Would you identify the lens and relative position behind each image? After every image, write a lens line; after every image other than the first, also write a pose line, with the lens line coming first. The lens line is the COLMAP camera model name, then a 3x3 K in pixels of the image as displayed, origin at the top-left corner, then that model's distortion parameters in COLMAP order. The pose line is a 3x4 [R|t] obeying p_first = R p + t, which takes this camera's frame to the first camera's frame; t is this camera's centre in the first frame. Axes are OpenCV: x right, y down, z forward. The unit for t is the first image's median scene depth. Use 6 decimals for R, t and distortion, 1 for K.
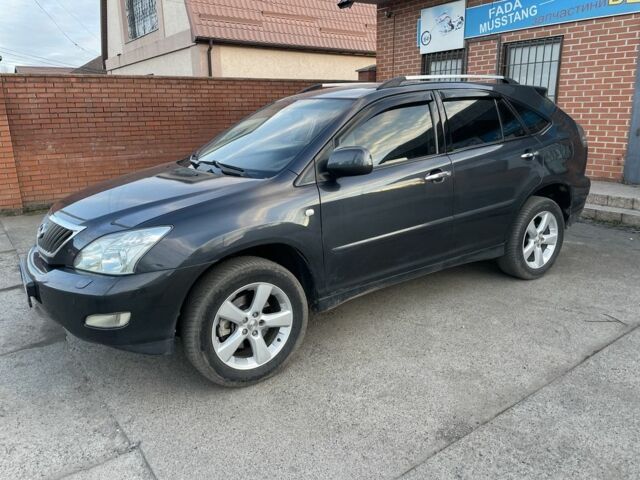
lens RADIAL K [[484.0, 0, 325.1], [0, 484.0, 237.7], [0, 0, 1]] dist [0.063808, -0.076335]
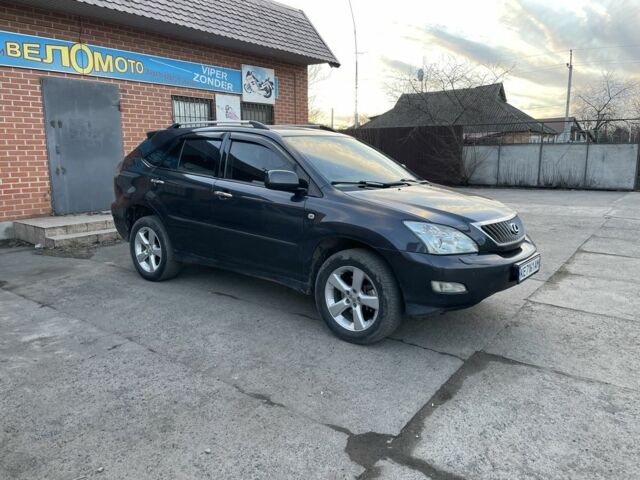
lens RADIAL K [[484.0, 0, 325.7], [0, 484.0, 240.8], [0, 0, 1]] dist [0.063808, -0.076335]
pose [[-0.293539, -0.157309, 0.942915, -0.640881], [0.252162, 0.938691, 0.235105, -0.160979], [-0.922090, 0.306780, -0.235875, 0.685637]]
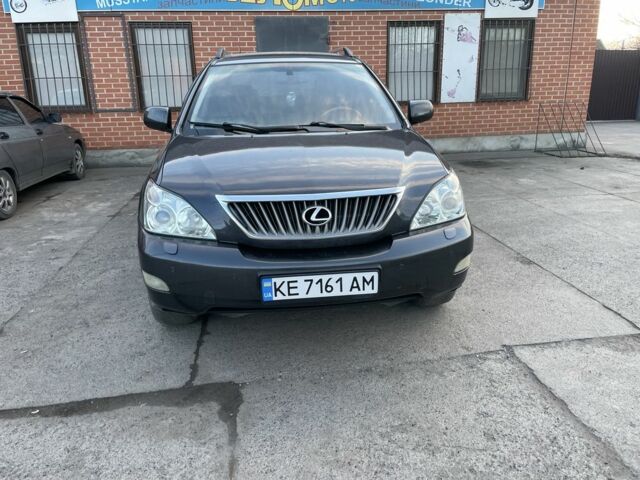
lens RADIAL K [[484.0, 0, 324.0], [0, 484.0, 236.8], [0, 0, 1]] dist [0.063808, -0.076335]
pose [[0.460180, -0.255341, 0.850315, -0.474348], [0.241678, 0.957609, 0.156767, -0.038306], [-0.854298, 0.133361, 0.502383, 0.233229]]
